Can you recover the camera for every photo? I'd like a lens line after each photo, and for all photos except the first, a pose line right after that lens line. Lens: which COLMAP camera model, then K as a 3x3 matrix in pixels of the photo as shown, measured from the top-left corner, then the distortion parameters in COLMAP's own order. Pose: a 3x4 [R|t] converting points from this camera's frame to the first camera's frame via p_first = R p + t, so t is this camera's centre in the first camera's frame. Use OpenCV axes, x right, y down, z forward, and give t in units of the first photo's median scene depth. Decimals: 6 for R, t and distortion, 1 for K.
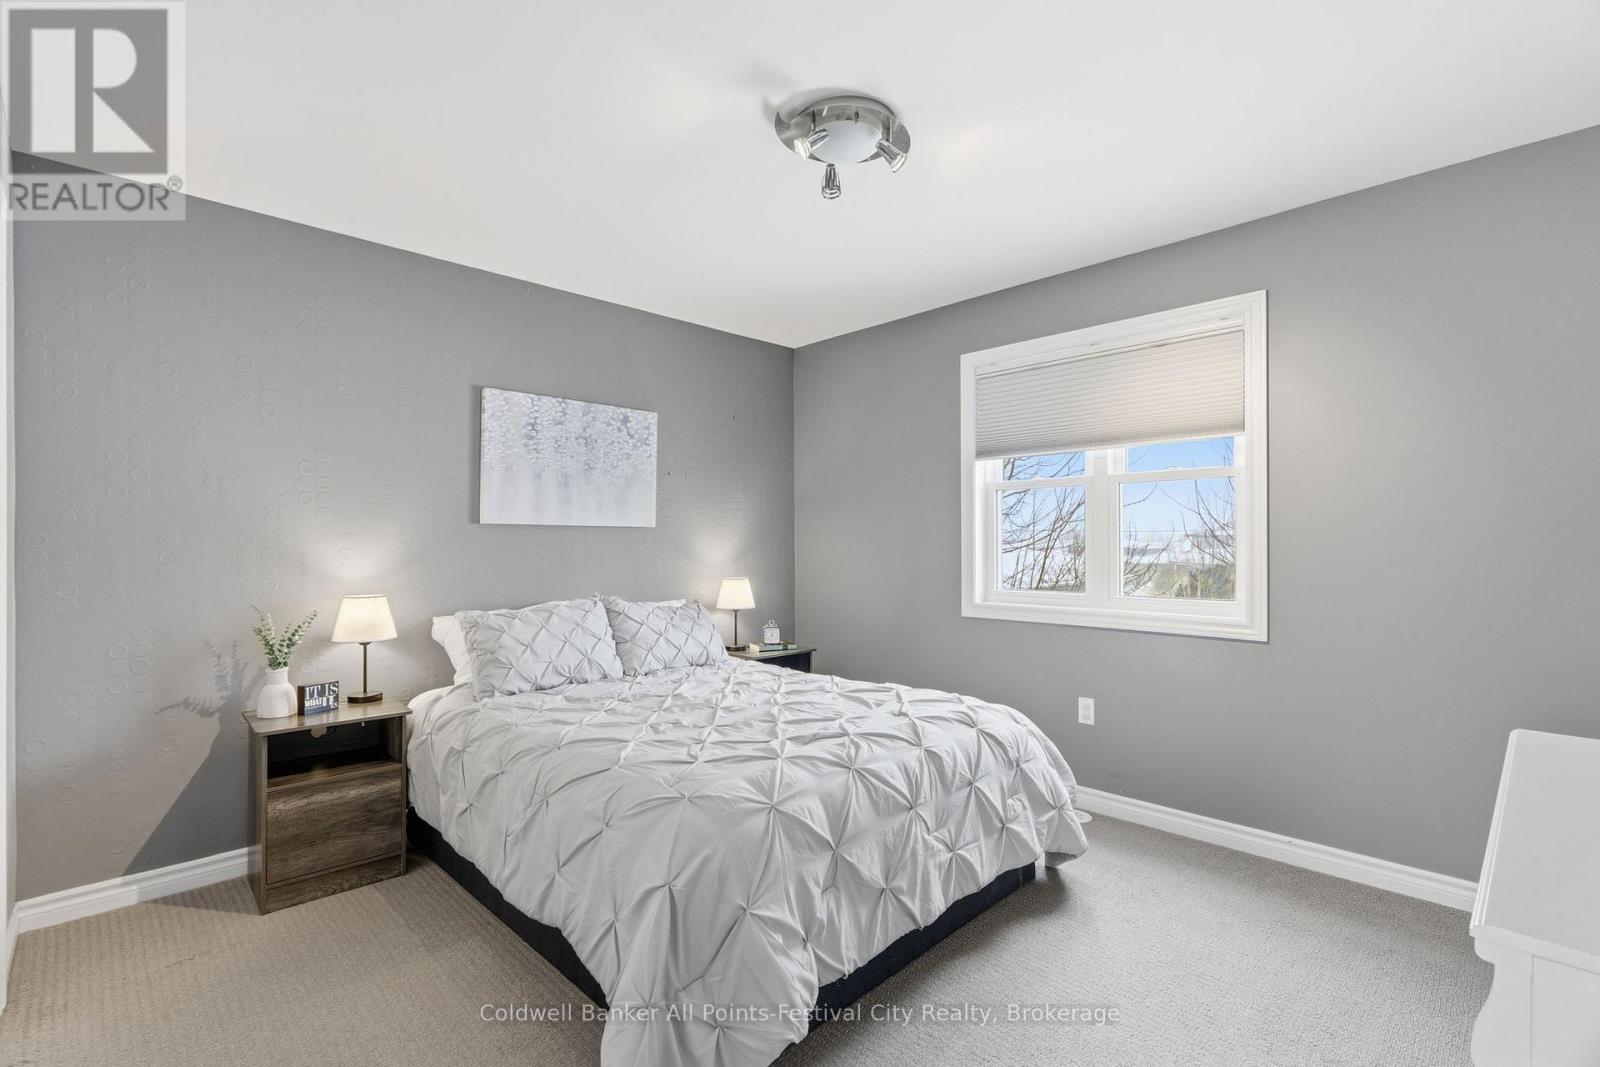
lens RADIAL K [[726.0, 0, 800.4], [0, 726.0, 530.7], [0, 0, 1]] dist [-0.003001, 0.000096]
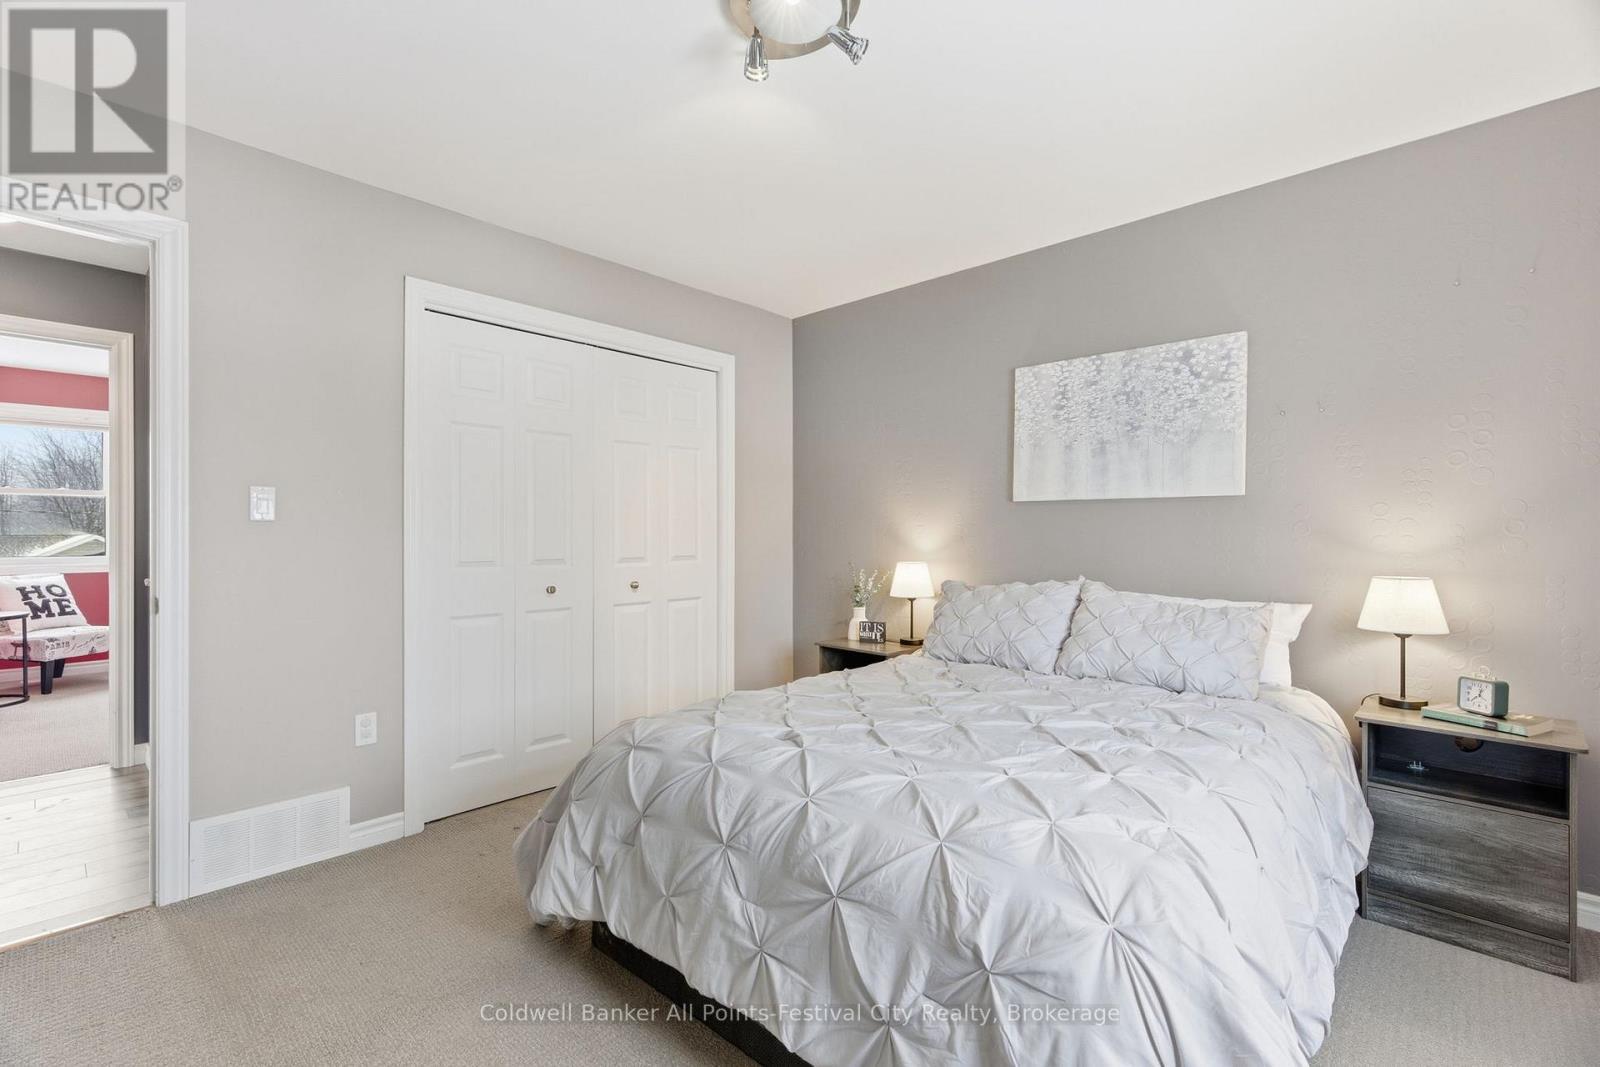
lens RADIAL K [[726.0, 0, 796.8], [0, 726.0, 531.4], [0, 0, 1]] dist [-0.003001, 0.000096]
pose [[0.033868, 0.006459, -0.999405, 0.540606], [0.024984, 0.999661, 0.007308, 0.016524], [0.999114, -0.025217, 0.033695, 0.600225]]
